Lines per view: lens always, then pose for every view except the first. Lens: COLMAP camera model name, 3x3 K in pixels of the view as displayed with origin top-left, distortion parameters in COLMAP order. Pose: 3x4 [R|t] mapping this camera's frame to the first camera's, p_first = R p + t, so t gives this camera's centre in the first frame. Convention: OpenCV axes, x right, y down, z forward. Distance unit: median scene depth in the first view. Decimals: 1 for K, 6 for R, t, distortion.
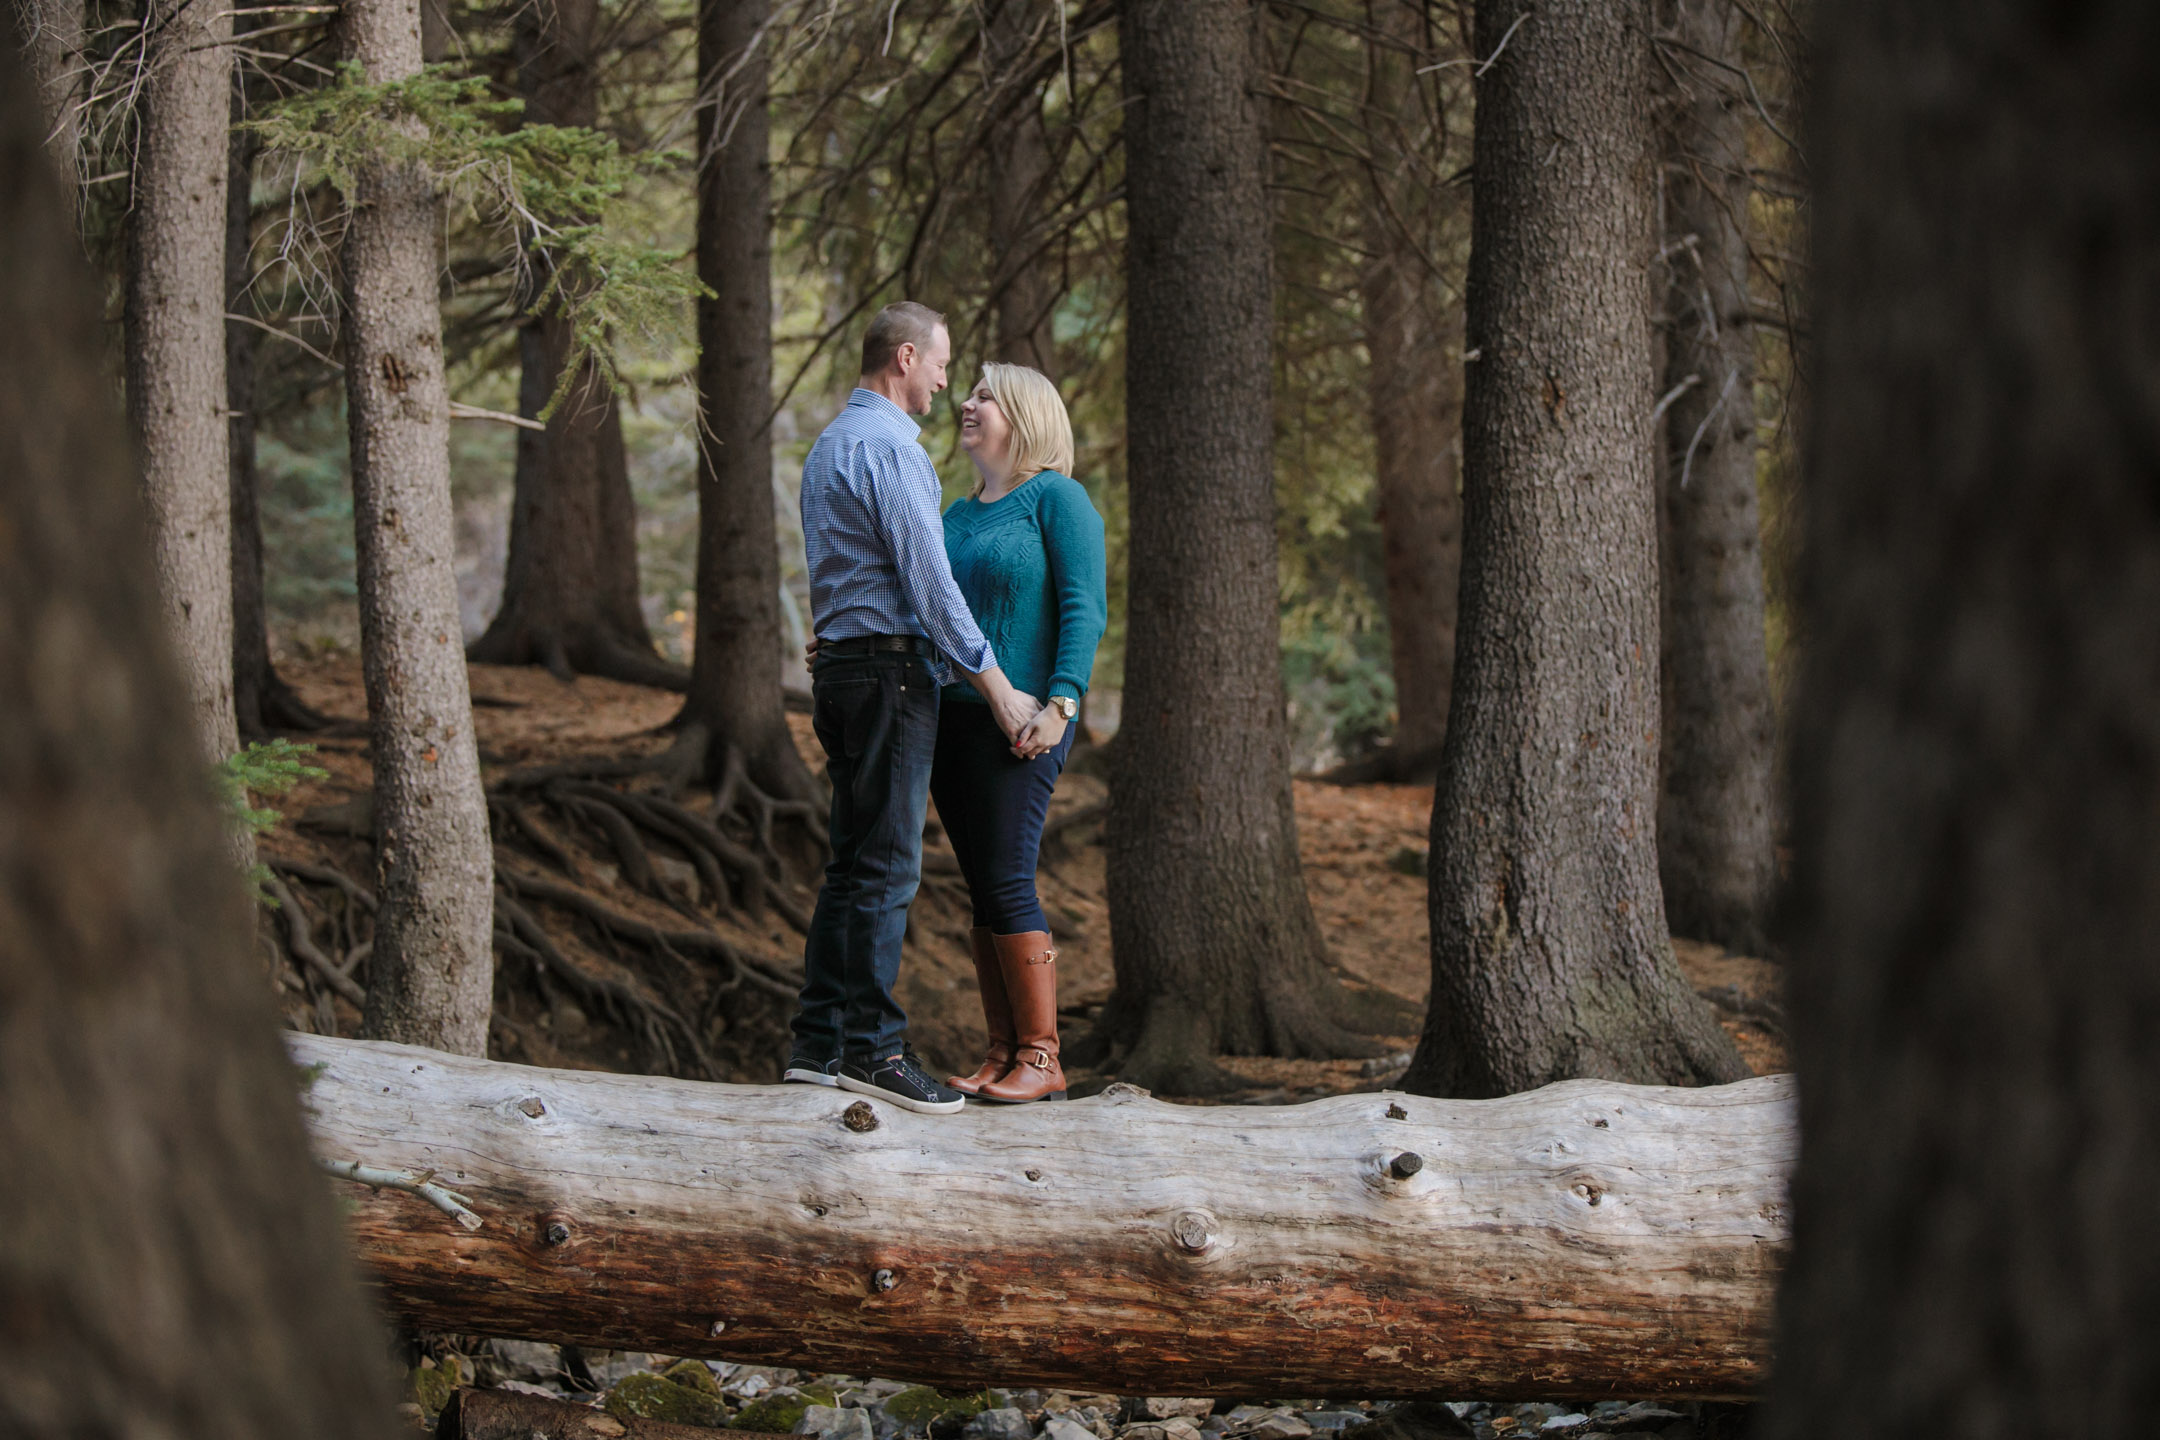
lens RADIAL K [[4956.4, 0, 1067.9], [0, 4956.4, 732.6], [0, 0, 1]] dist [-0.308242, 0.000000]
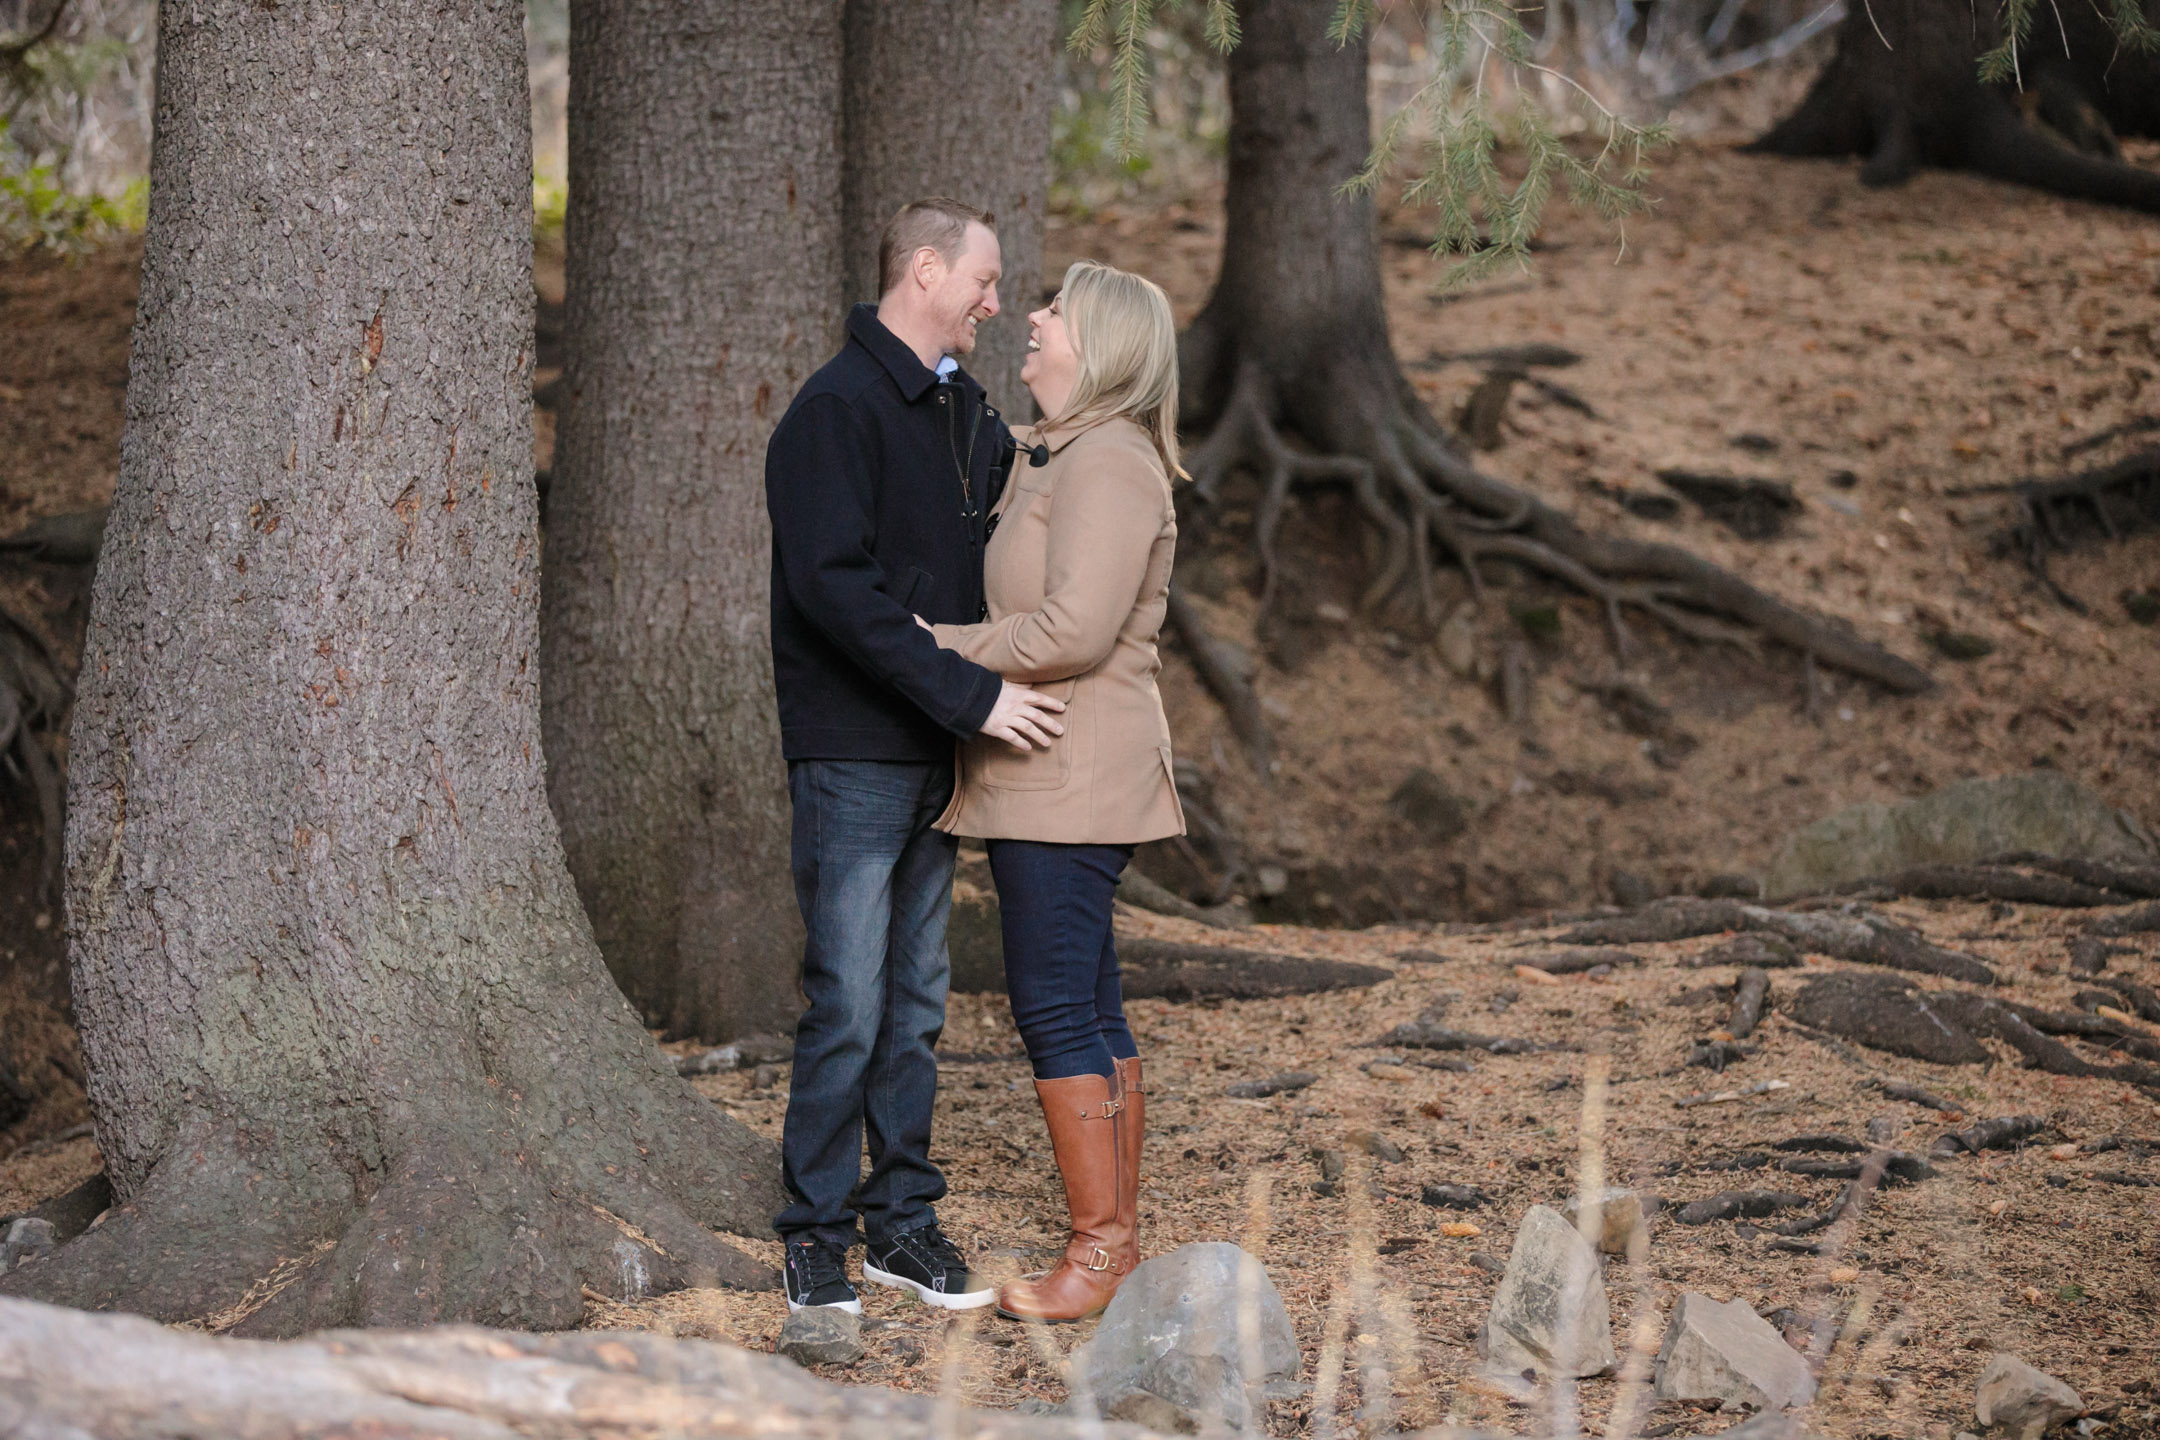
lens RADIAL K [[7673.9, 0, 1082.9], [0, 7673.9, 728.1], [0, 0, 1]] dist [0.224574, 0.000000]
pose [[0.827498, 0.014788, -0.561274, 0.631618], [0.033519, 0.996569, 0.075674, -0.034540], [0.560467, -0.081433, 0.824163, 0.378629]]
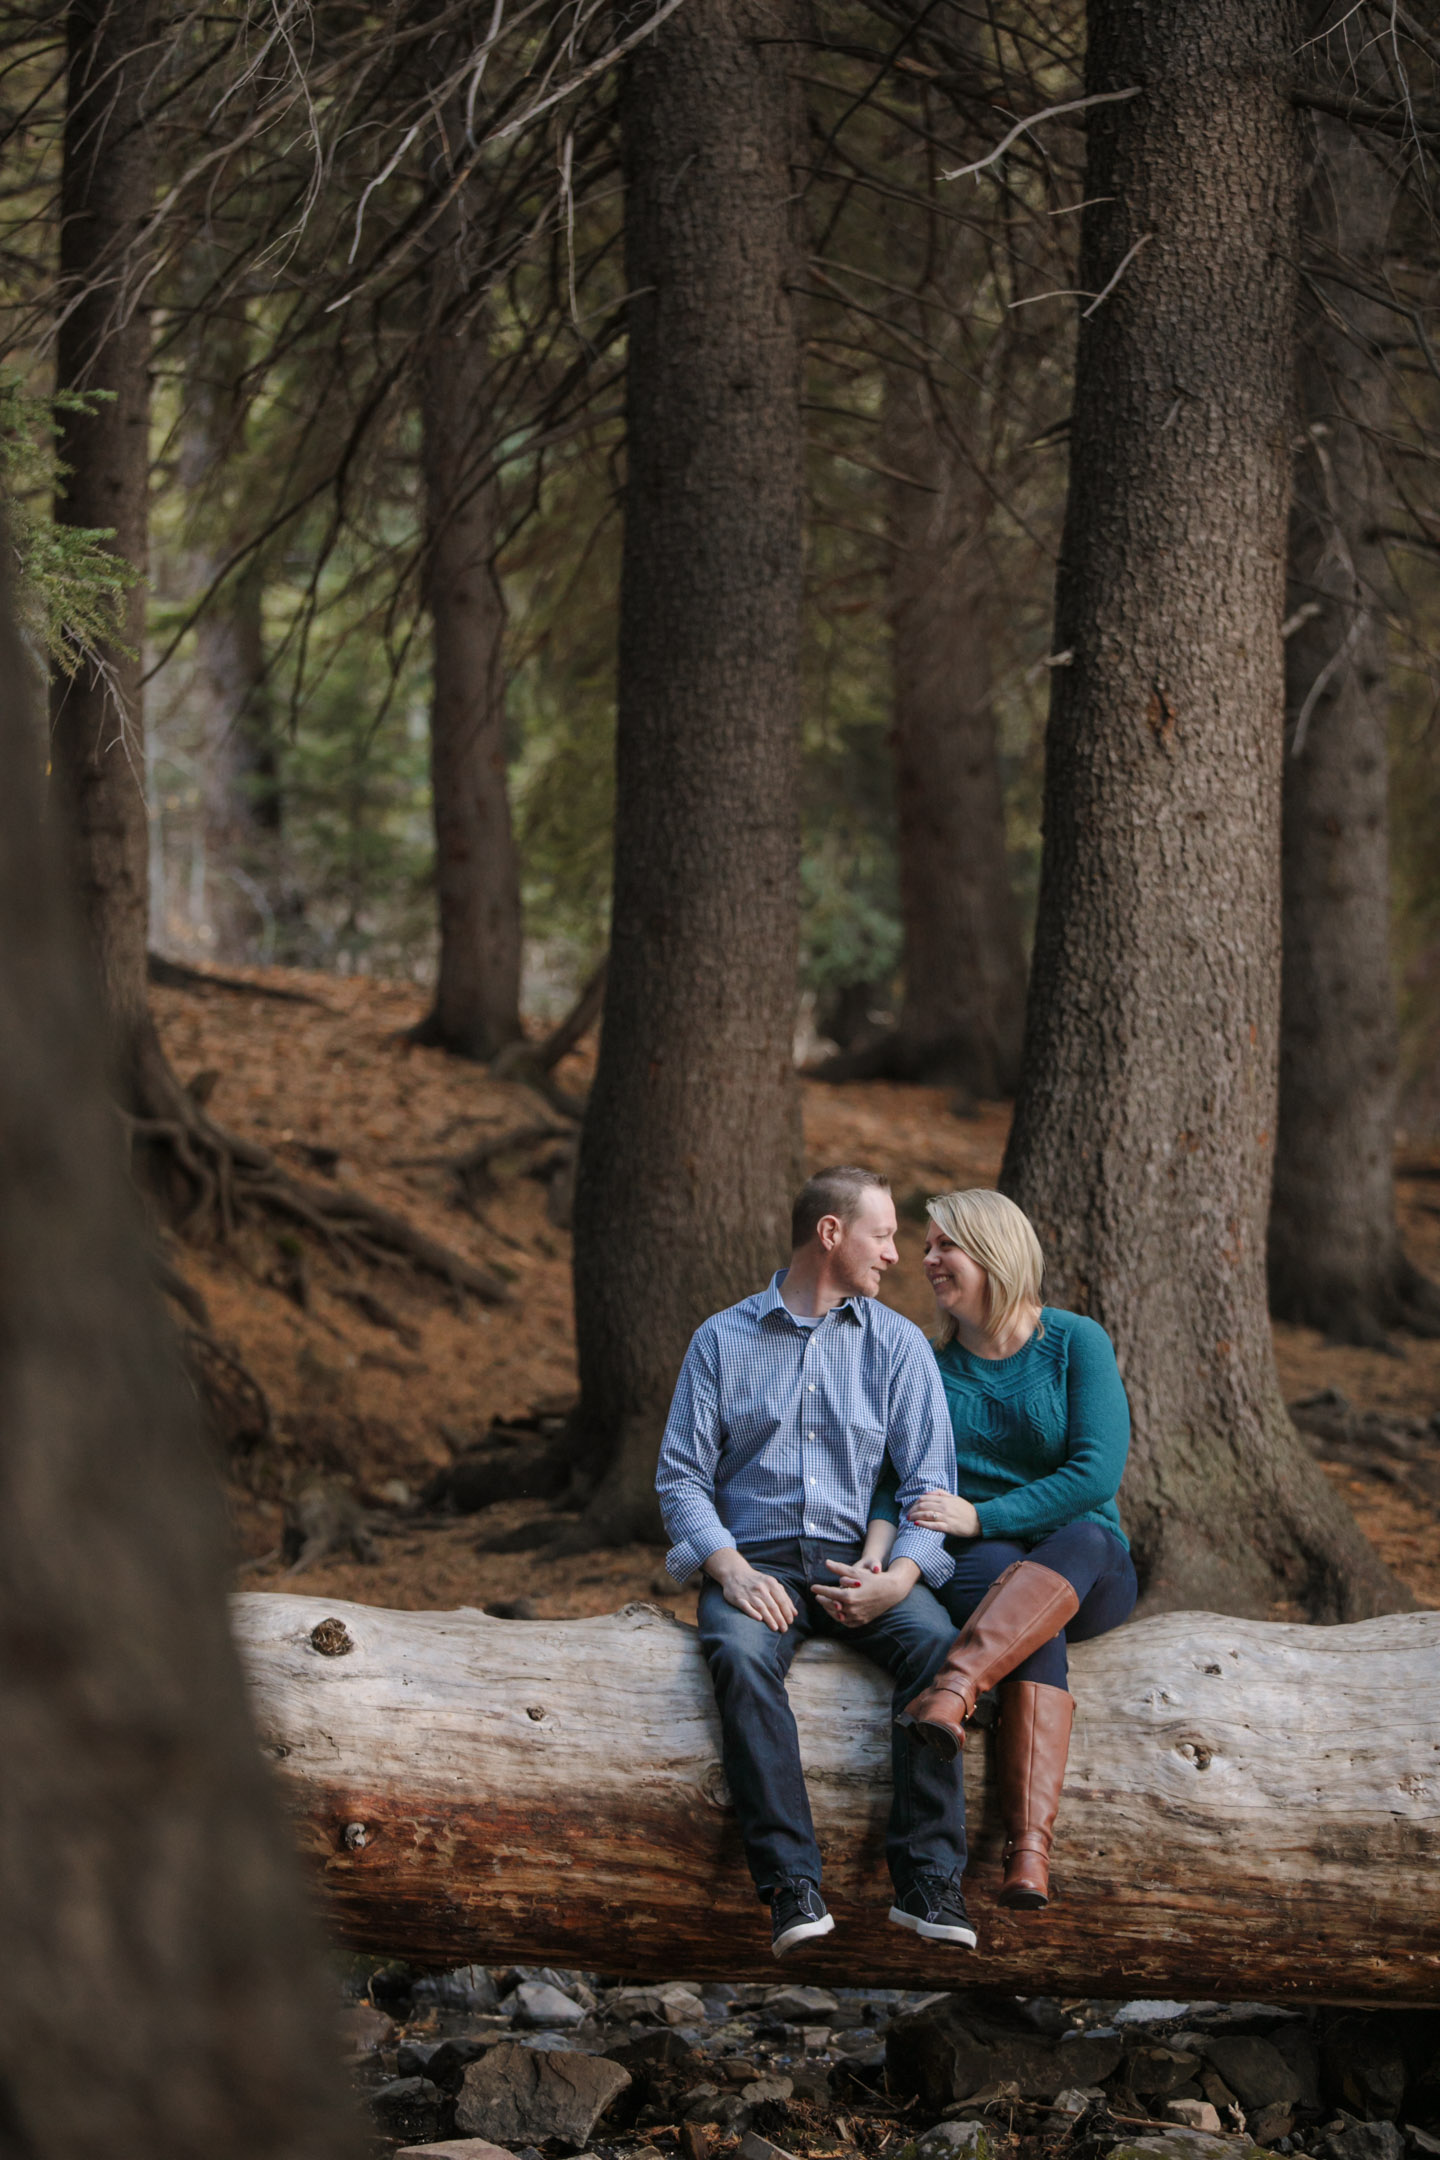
lens RADIAL K [[6583.1, 0, 726.2], [0, 6583.1, 1073.6], [0, 0, 1]] dist [-0.066957, 0.000000]
pose [[0.998313, 0.034806, 0.046475, -0.021128], [-0.035899, 0.999093, 0.022883, -0.031570], [-0.045636, -0.024513, 0.998657, -0.077603]]
